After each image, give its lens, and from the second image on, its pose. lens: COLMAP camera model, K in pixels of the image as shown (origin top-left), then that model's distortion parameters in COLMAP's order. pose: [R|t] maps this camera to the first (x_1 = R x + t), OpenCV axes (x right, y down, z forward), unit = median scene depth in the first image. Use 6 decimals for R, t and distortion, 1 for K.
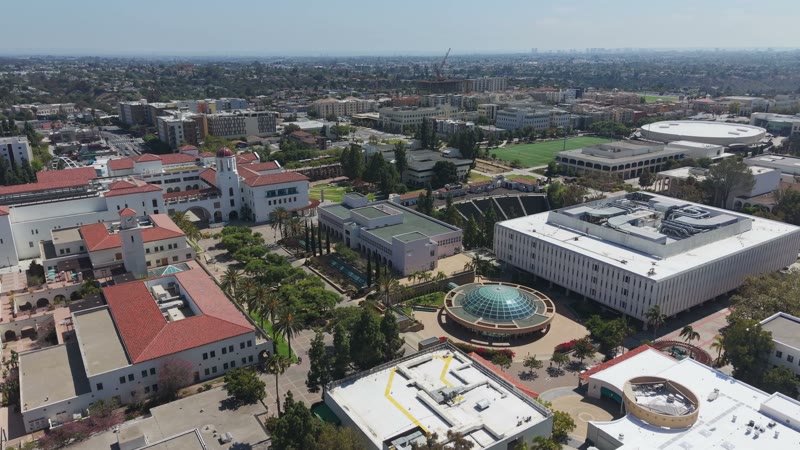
lens RADIAL K [[571.9, 0, 400.0], [0, 571.9, 225.0], [0, 0, 1]] dist [0.038840, -0.043163]
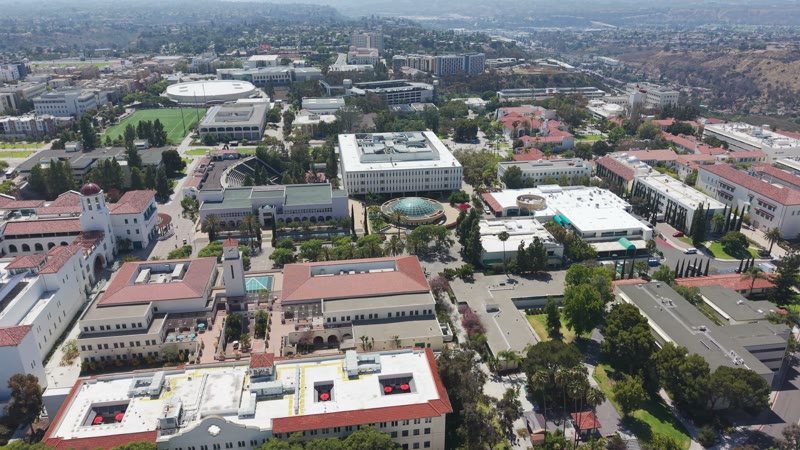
lens RADIAL K [[571.9, 0, 400.0], [0, 571.9, 225.0], [0, 0, 1]] dist [0.038840, -0.043163]
pose [[0.423282, -0.340476, 0.839589, -1.173666], [0.267165, 0.932400, 0.243421, -0.216295], [-0.865711, 0.121273, 0.485631, 0.196625]]
